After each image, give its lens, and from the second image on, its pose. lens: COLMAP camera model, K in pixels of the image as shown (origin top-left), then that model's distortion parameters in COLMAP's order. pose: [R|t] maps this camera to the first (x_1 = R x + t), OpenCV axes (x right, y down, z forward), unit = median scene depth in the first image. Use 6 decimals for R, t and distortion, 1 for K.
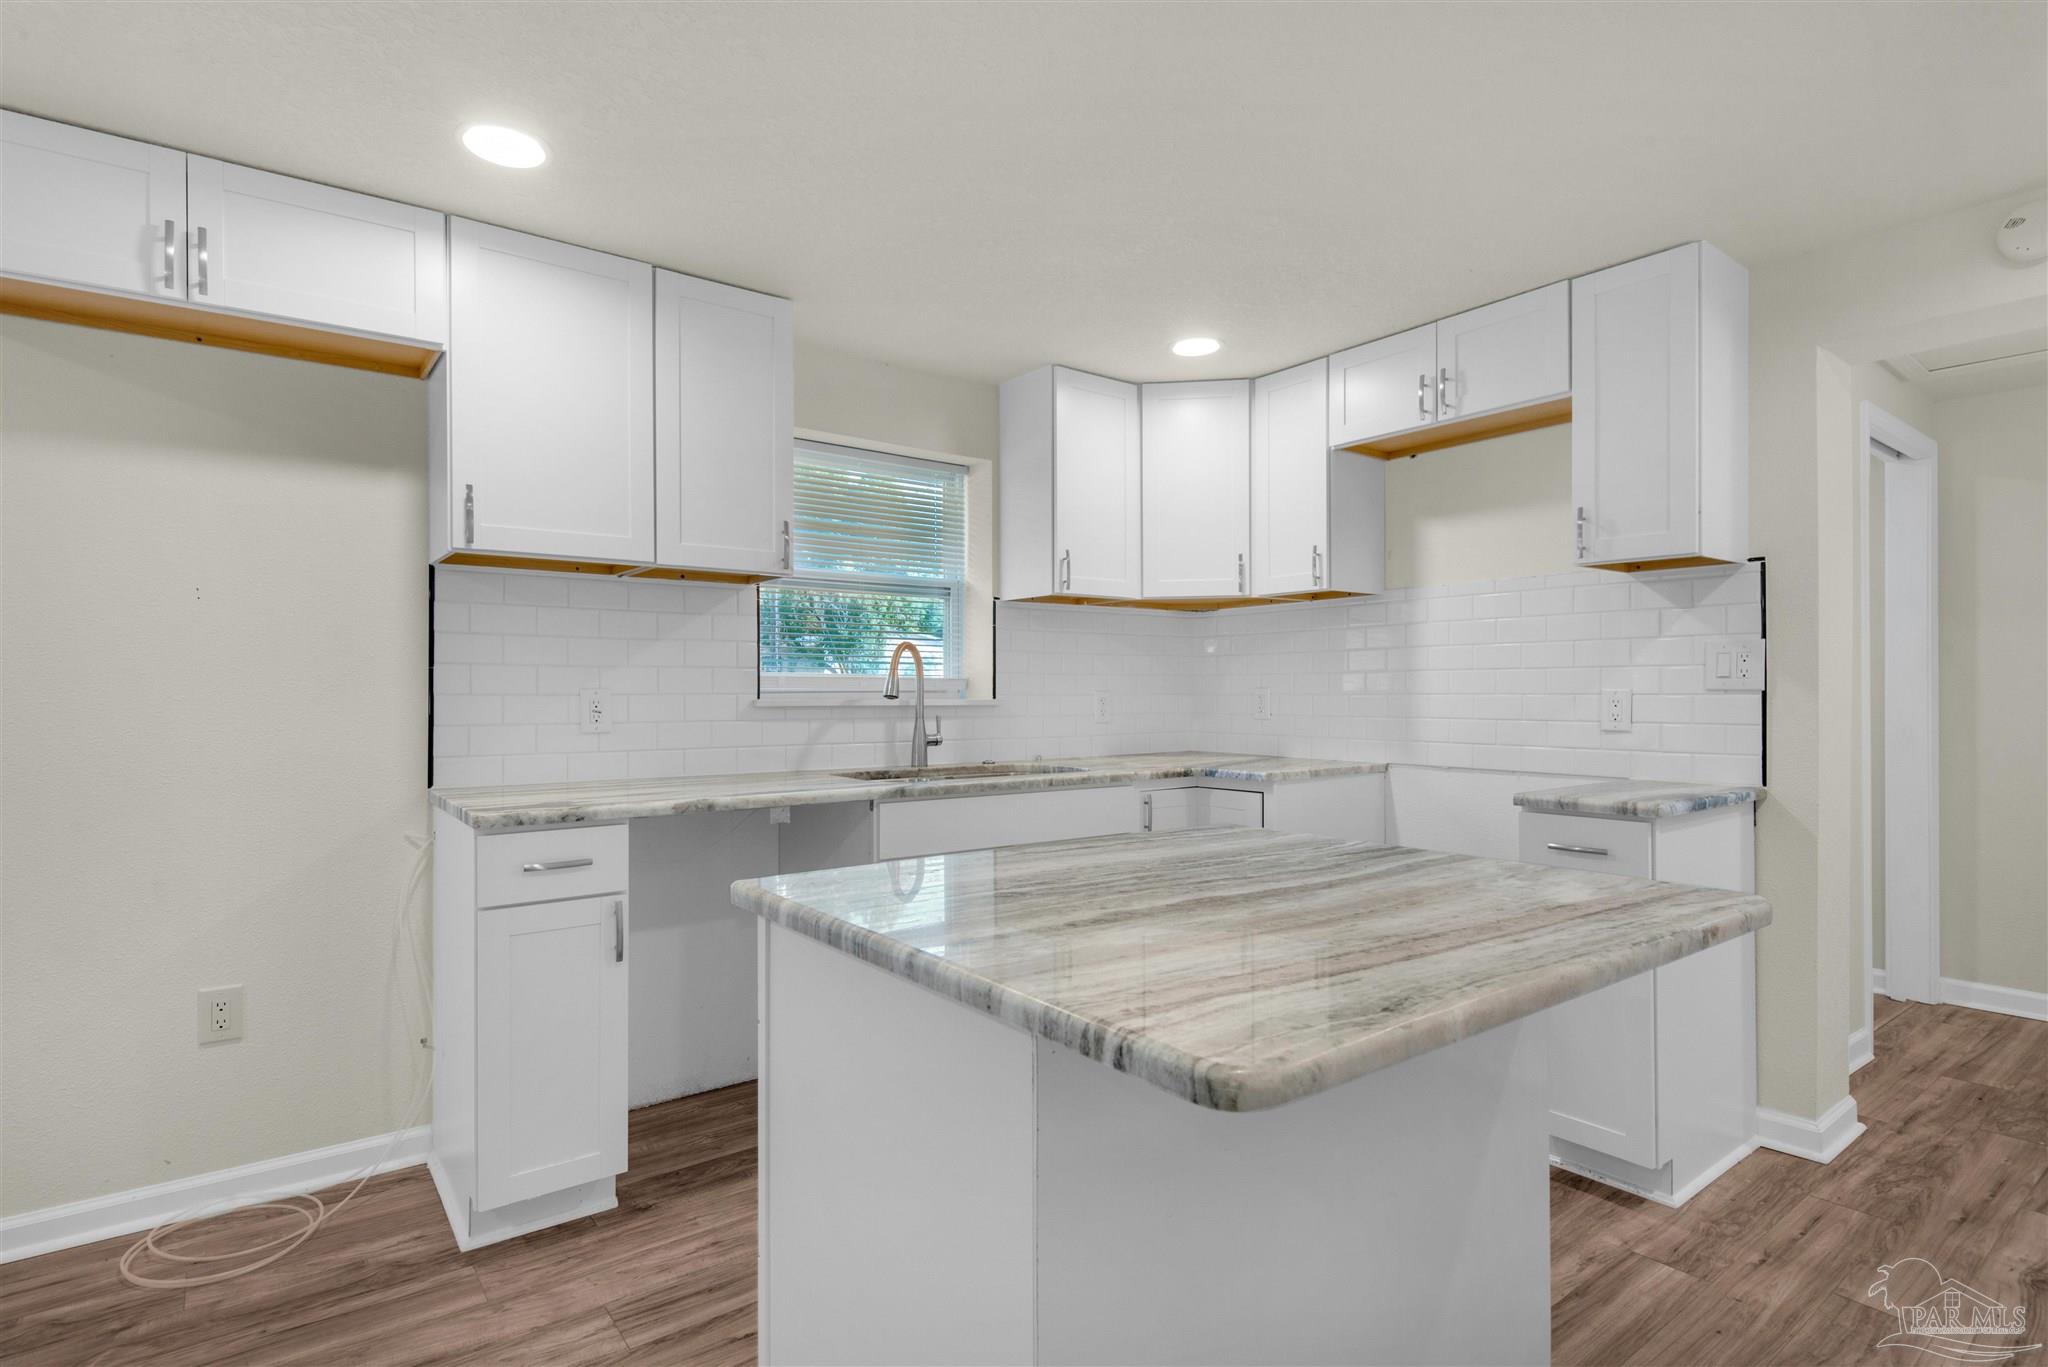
lens RADIAL K [[1030.5, 0, 1036.0], [0, 1030.5, 684.7], [0, 0, 1]] dist [0.030430, -0.020640]
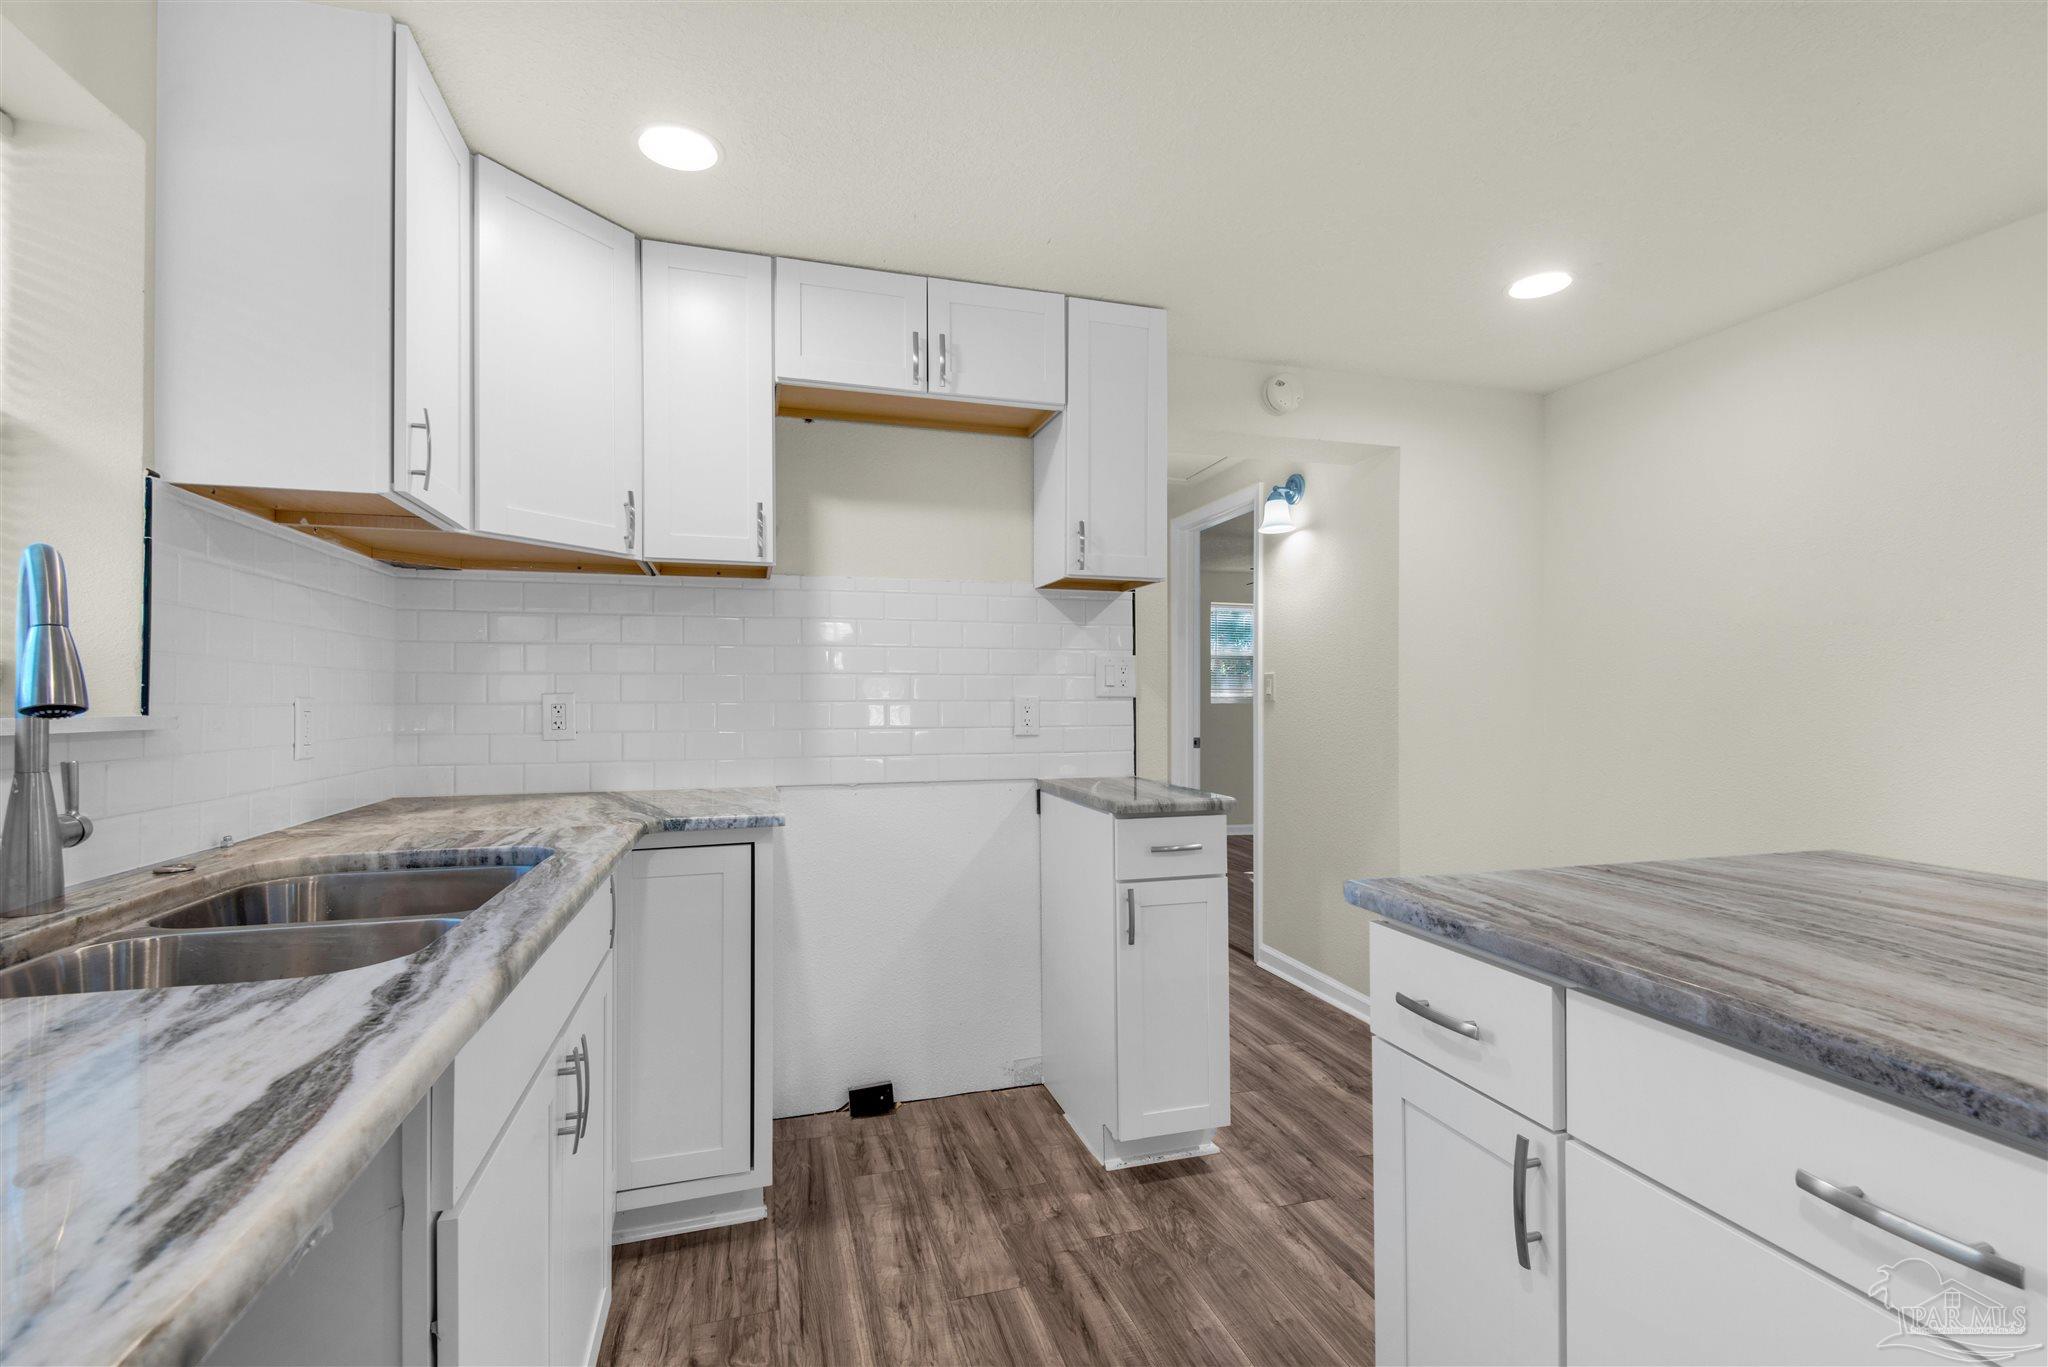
lens RADIAL K [[931.3, 0, 1034.3], [0, 931.3, 693.9], [0, 0, 1]] dist [0.028165, -0.019727]
pose [[0.350473, 0.008302, 0.936536, -0.356779], [-0.004024, 0.999965, -0.007358, 0.009413], [-0.936564, -0.001190, 0.350494, 0.708483]]
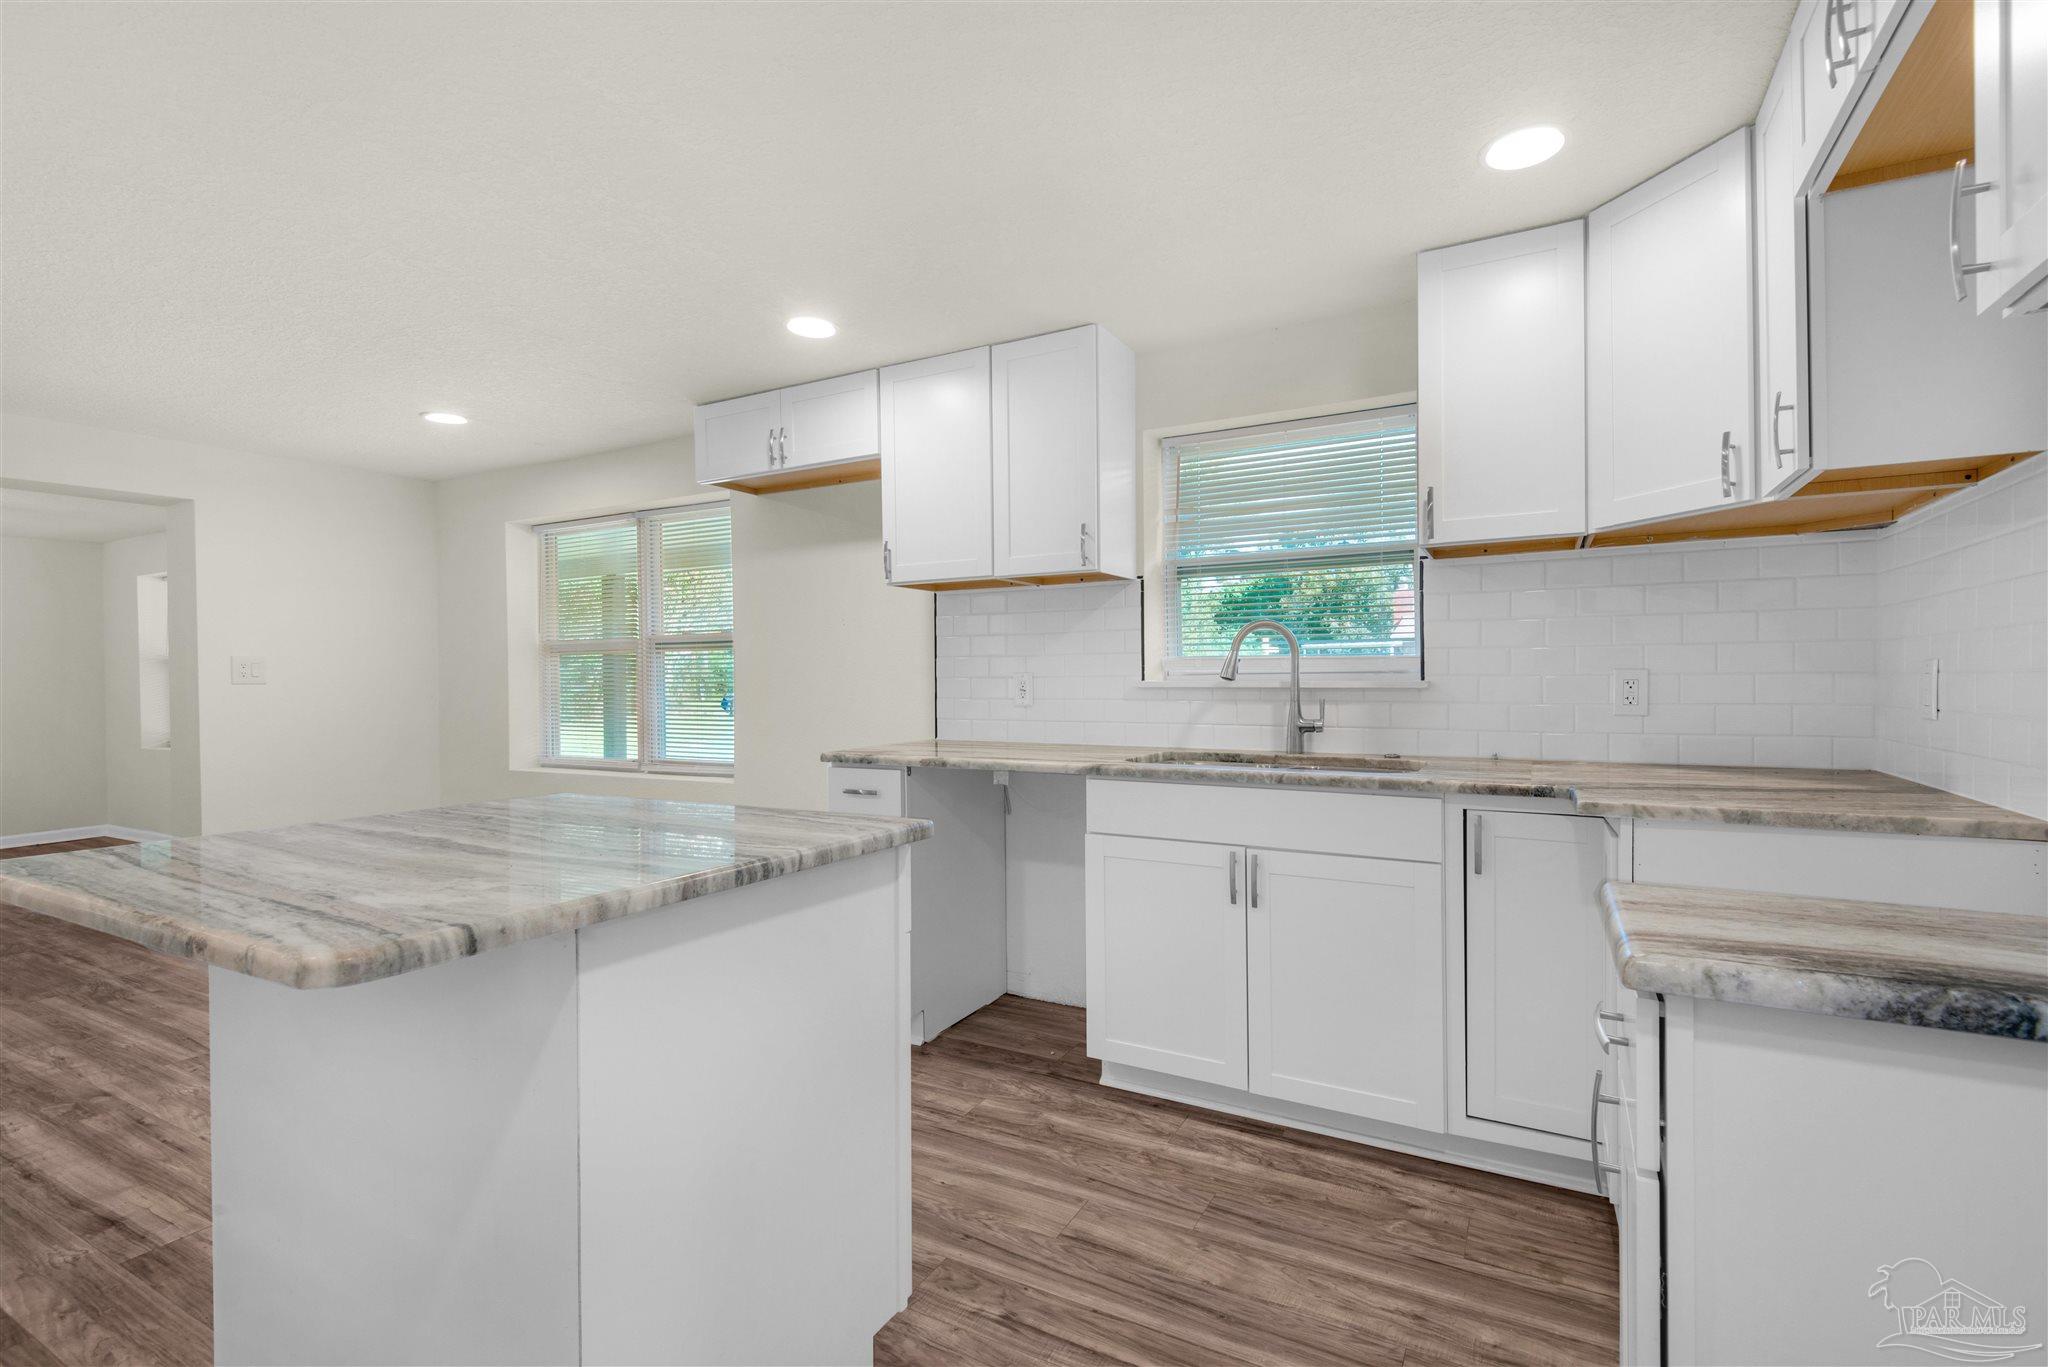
lens RADIAL K [[929.0, 0, 1029.5], [0, 929.0, 679.6], [0, 0, 1]] dist [0.033767, -0.018386]
pose [[0.401399, -0.000939, -0.915903, 0.687014], [0.013407, 0.999898, 0.004850, 0.007375], [0.915805, -0.014226, 0.401371, 0.549328]]
